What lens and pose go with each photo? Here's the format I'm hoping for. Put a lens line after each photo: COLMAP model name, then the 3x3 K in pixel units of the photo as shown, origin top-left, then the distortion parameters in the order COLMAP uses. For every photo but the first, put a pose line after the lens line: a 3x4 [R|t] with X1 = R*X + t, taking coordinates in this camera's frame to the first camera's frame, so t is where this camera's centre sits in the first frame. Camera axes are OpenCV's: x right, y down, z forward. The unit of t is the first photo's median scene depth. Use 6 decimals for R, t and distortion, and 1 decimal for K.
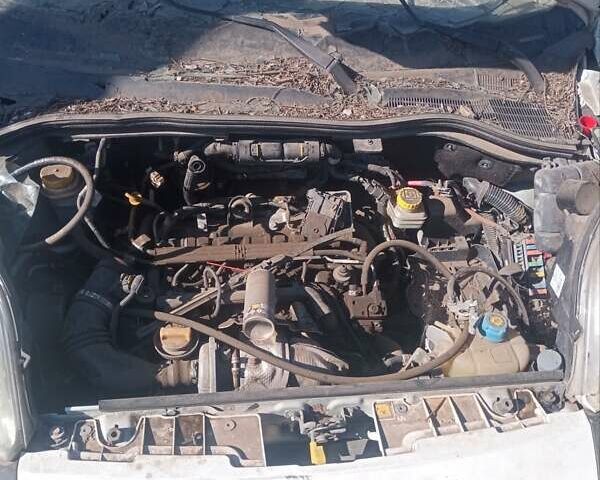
lens RADIAL K [[565.1, 0, 301.4], [0, 565.1, 257.3], [0, 0, 1]] dist [0.055278, -0.105730]
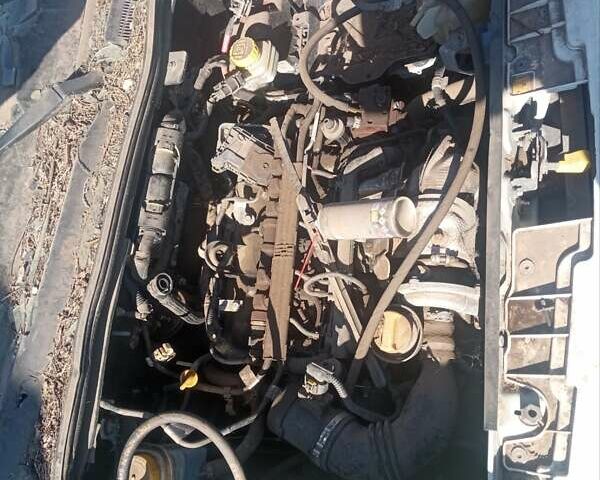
lens RADIAL K [[565.1, 0, 301.4], [0, 565.1, 257.3], [0, 0, 1]] dist [0.055278, -0.105730]
pose [[0.156635, -0.978105, 0.137028, -0.221963], [0.976760, 0.173961, 0.125207, -0.082913], [-0.146303, 0.114231, 0.982622, 0.239861]]
